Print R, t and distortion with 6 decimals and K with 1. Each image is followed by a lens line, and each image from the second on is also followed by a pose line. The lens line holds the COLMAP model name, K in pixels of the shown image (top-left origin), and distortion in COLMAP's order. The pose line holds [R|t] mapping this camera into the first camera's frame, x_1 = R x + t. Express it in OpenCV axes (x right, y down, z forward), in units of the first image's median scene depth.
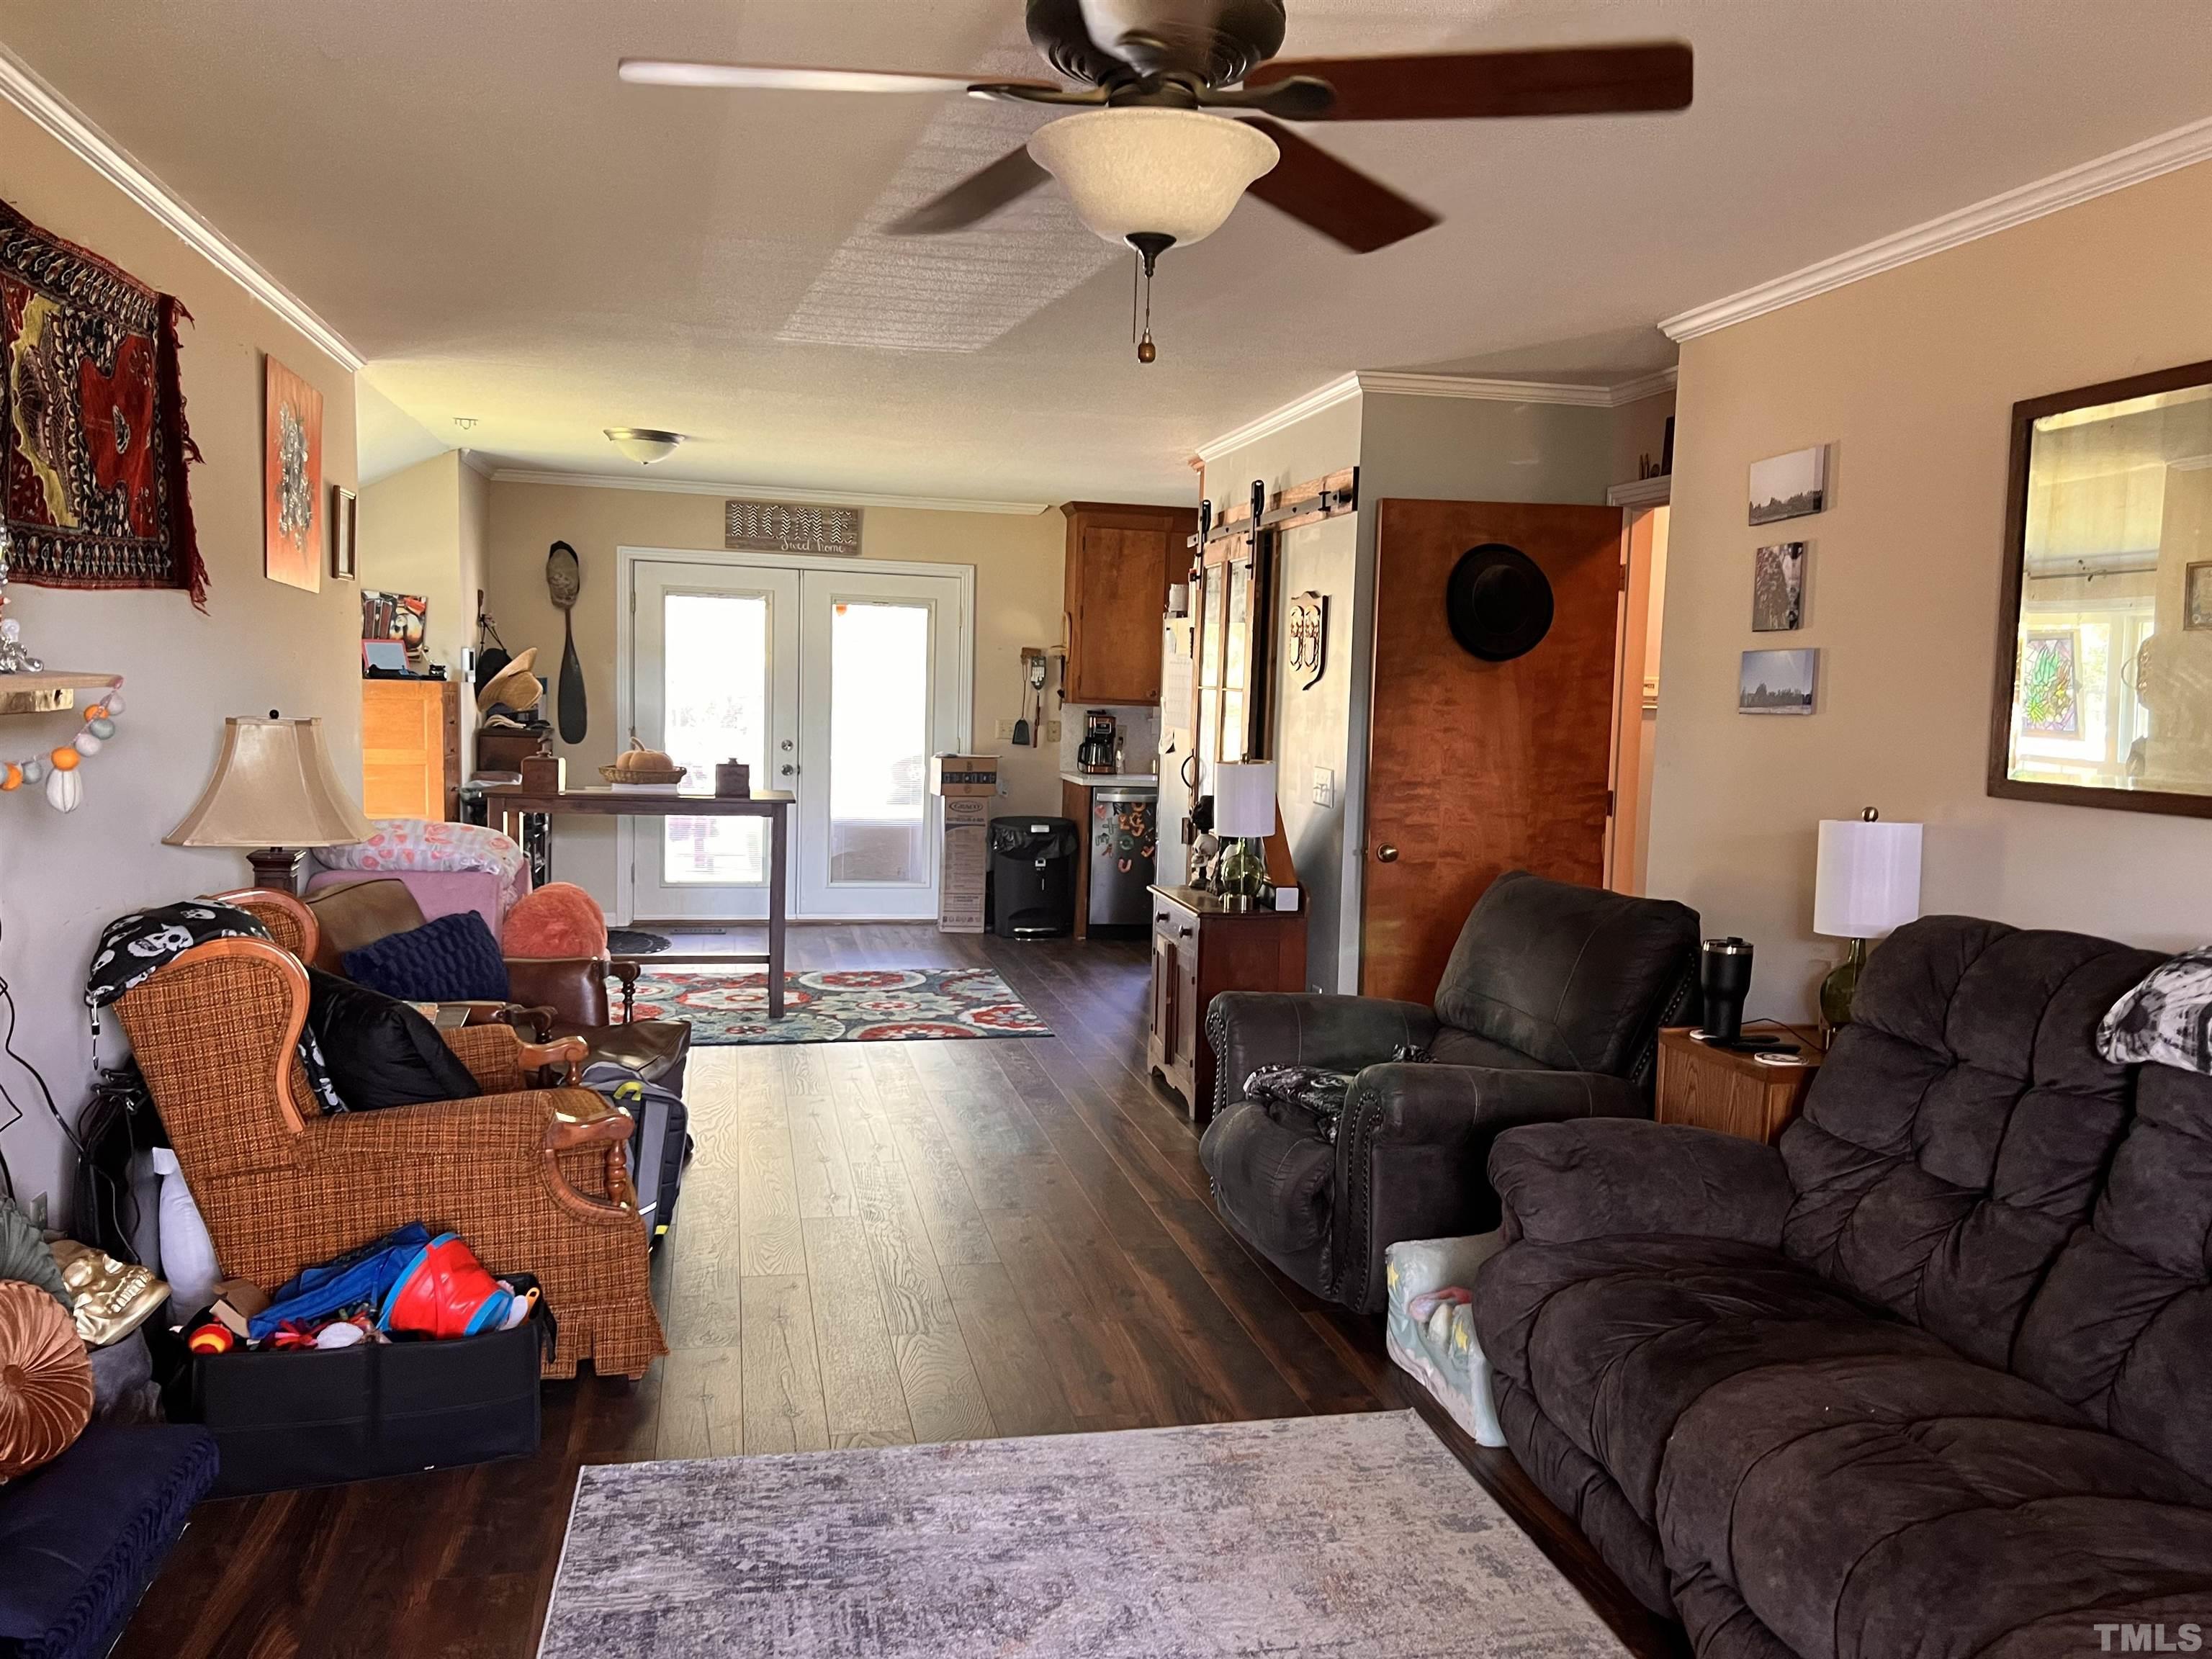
lens RADIAL K [[1679.9, 0, 1128.5], [0, 1679.9, 849.1], [0, 0, 1]] dist [0.091559, -0.087722]
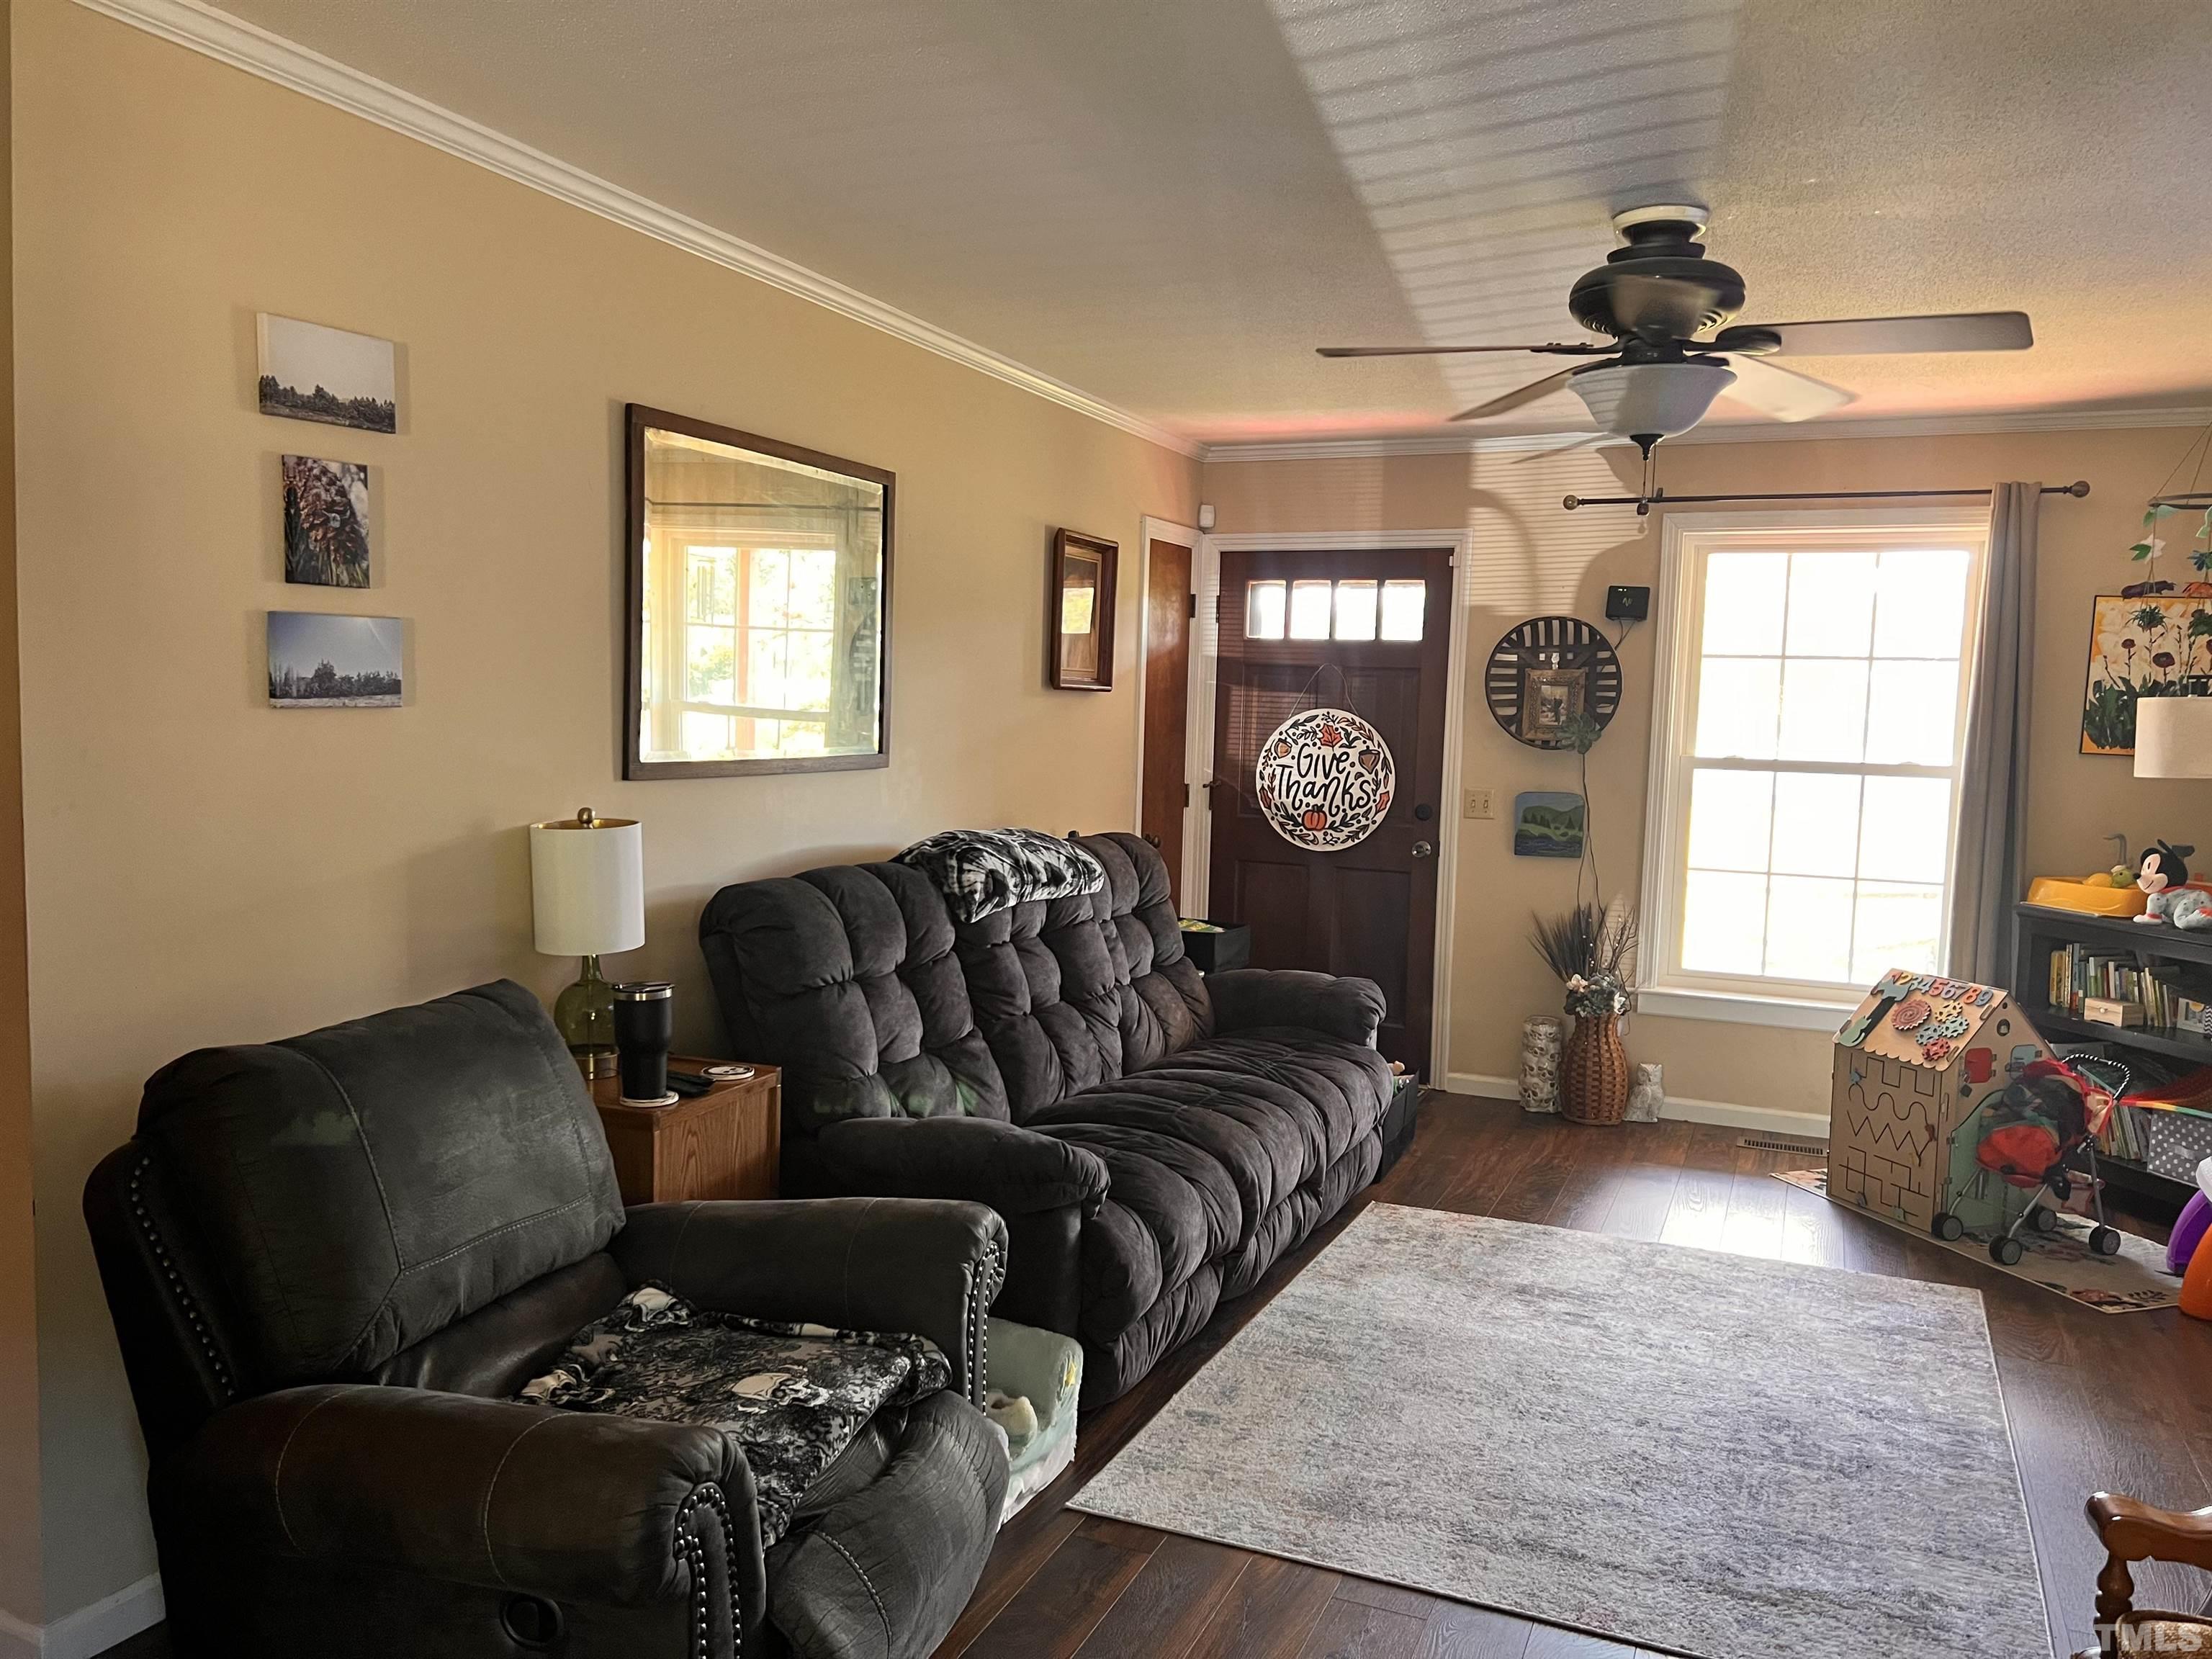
lens RADIAL K [[1679.9, 0, 1128.5], [0, 1679.9, 849.1], [0, 0, 1]] dist [0.091559, -0.087722]
pose [[-0.806507, -0.107906, 0.581293, -0.303921], [0.004859, 0.981960, 0.189024, -0.160108], [-0.591204, 0.155274, -0.791434, 1.435151]]
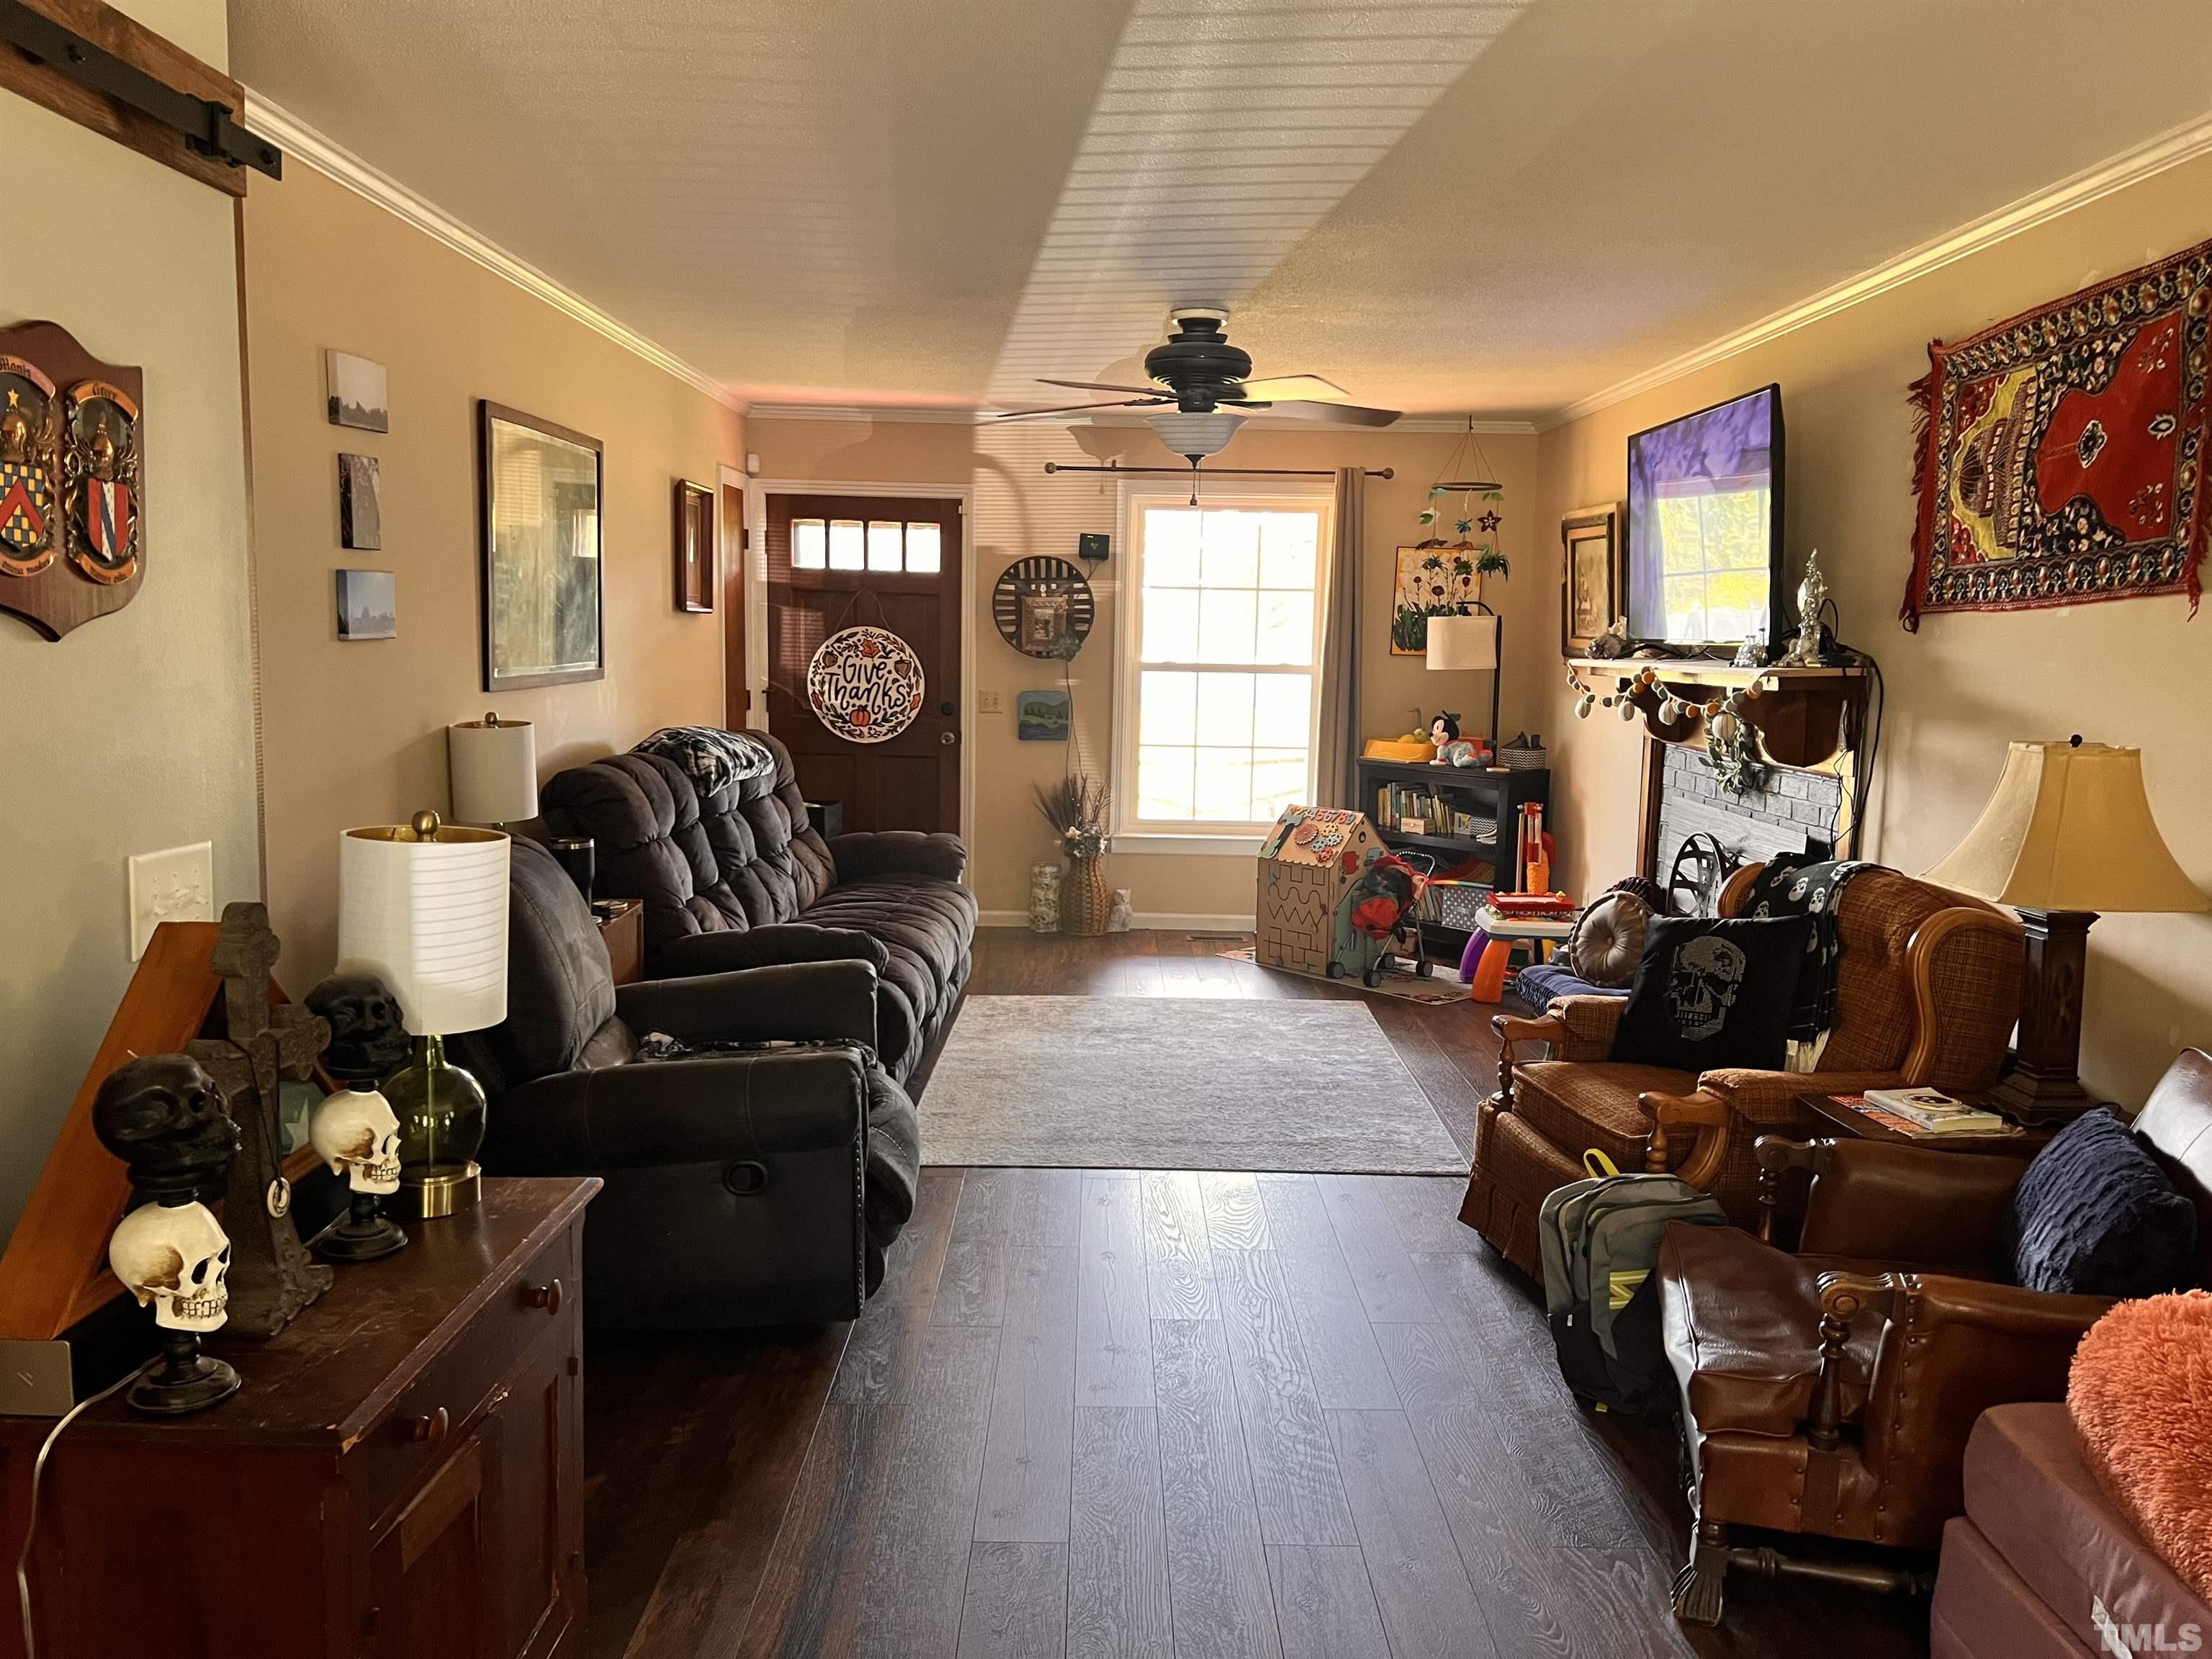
lens RADIAL K [[1684.5, 0, 1106.0], [0, 1684.5, 829.5], [0, 0, 1]] dist [0.255910, -0.287258]
pose [[-0.971688, -0.080231, 0.222228, -0.249041], [-0.028777, 0.973764, 0.225732, -0.216471], [-0.234508, 0.212946, -0.948504, 1.928378]]
